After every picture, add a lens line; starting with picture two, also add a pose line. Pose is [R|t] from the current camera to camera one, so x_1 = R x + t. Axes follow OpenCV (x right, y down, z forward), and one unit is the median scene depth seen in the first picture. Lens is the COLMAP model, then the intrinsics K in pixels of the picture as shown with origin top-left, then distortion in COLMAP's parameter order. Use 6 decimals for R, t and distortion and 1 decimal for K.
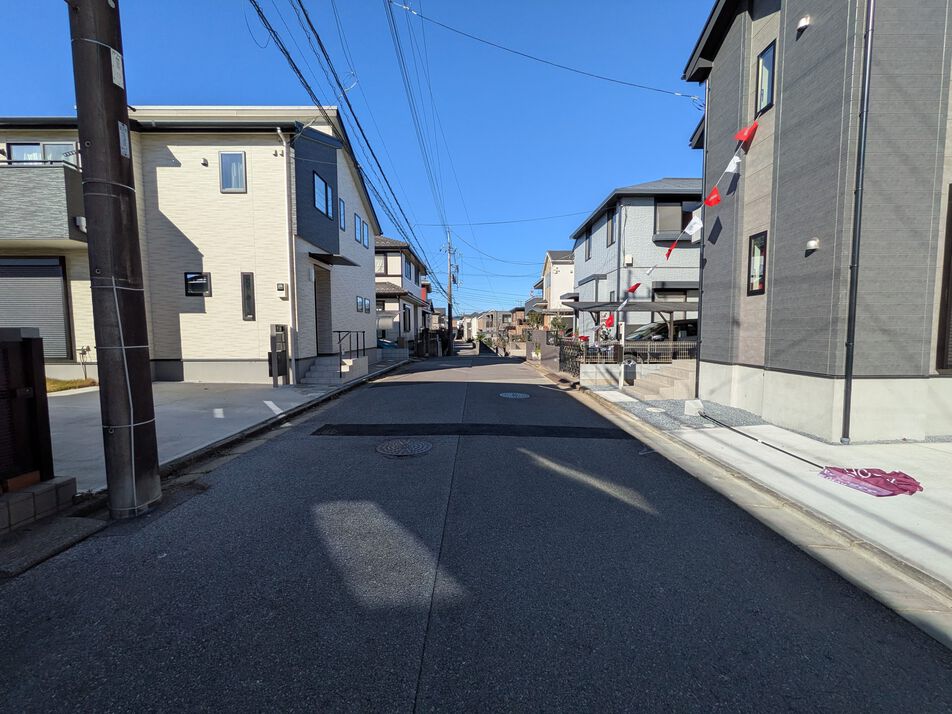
lens RADIAL K [[377.2, 0, 478.8], [0, 377.2, 356.9], [0, 0, 1]] dist [-0.001751, -0.000269]
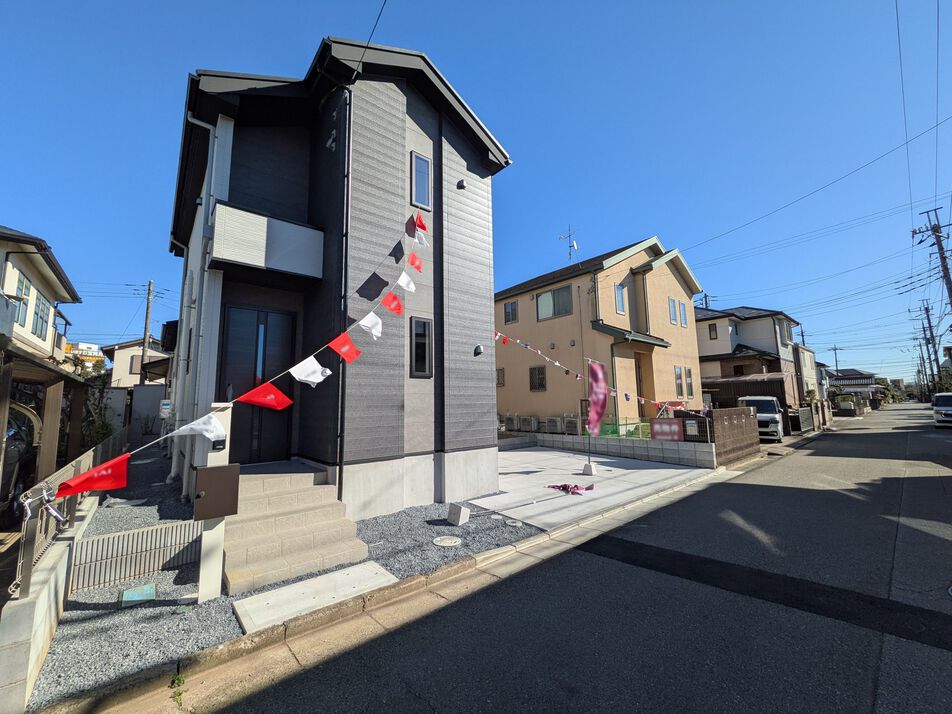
lens RADIAL K [[375.2, 0, 477.0], [0, 375.2, 356.1], [0, 0, 1]] dist [-0.001576, -0.000152]
pose [[-0.648954, 0.110184, 0.752807, -0.088801], [0.070588, 0.993910, -0.084622, -0.121244], [-0.757546, -0.001776, -0.652779, 1.431593]]
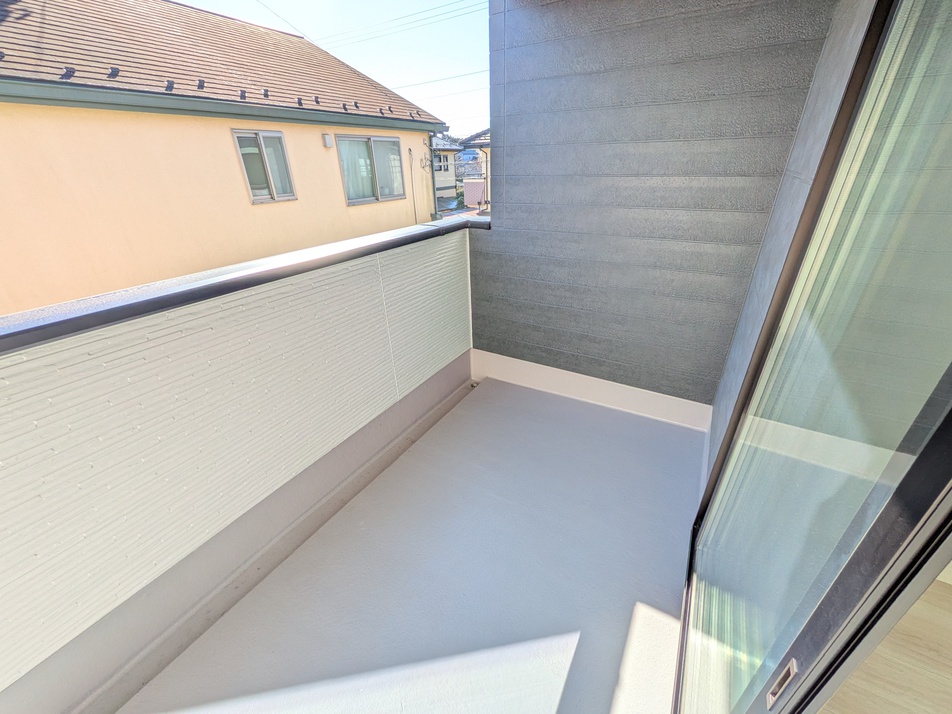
lens RADIAL K [[375.7, 0, 479.5], [0, 375.7, 356.4], [0, 0, 1]] dist [-0.001449, -0.000291]
pose [[-0.515500, 0.405391, -0.754929, 2.130300], [-0.035407, 0.870181, 0.491458, -0.655033], [0.856158, 0.280077, -0.434225, 0.596431]]
